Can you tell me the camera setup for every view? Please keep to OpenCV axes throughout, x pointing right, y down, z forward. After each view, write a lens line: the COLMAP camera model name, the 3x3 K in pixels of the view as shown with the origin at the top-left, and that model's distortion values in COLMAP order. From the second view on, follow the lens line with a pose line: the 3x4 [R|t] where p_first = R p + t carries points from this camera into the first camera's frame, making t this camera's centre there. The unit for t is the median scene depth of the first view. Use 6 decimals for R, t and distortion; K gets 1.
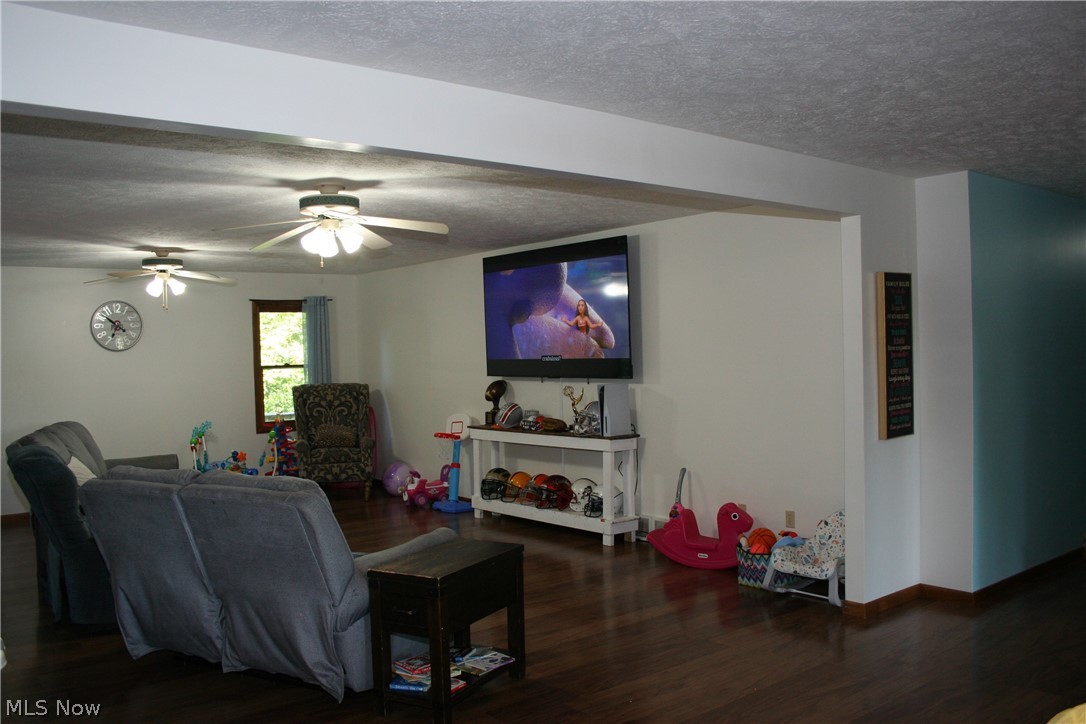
lens RADIAL K [[908.0, 0, 543.0], [0, 908.0, 362.0], [0, 0, 1]] dist [-0.144452, 0.093766]
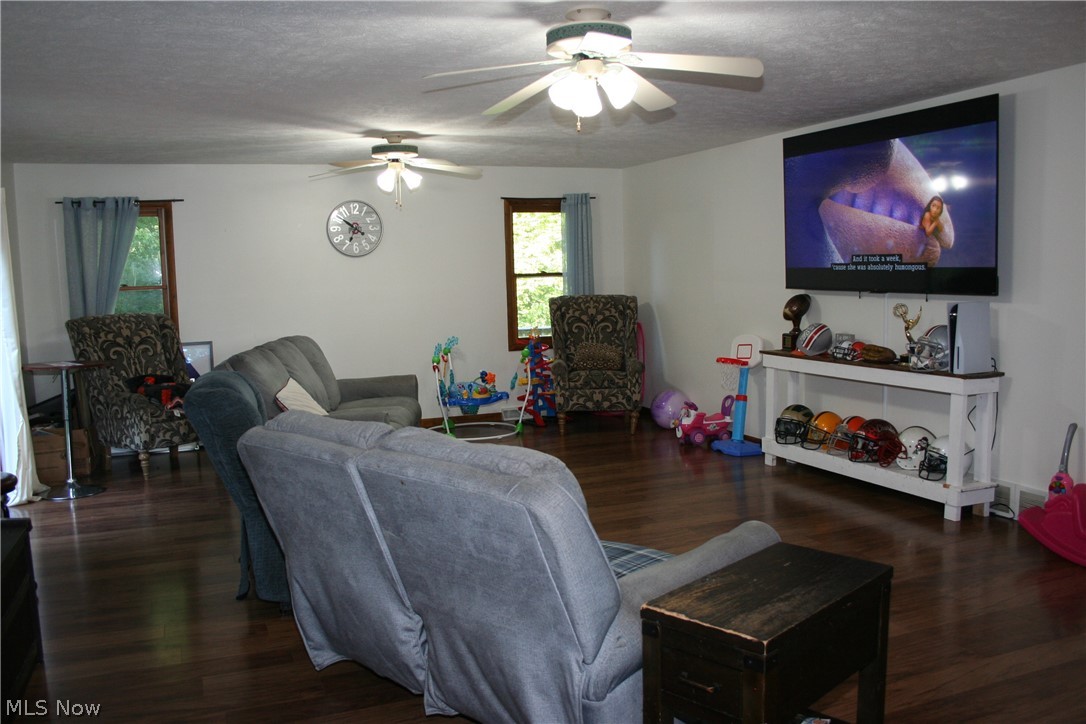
lens RADIAL K [[908.0, 0, 543.0], [0, 908.0, 362.0], [0, 0, 1]] dist [-0.144452, 0.093766]
pose [[0.958579, 0.032702, -0.282944, -0.046532], [-0.005025, 0.995174, 0.097996, 0.003952], [0.284783, -0.092515, 0.954117, 0.208615]]
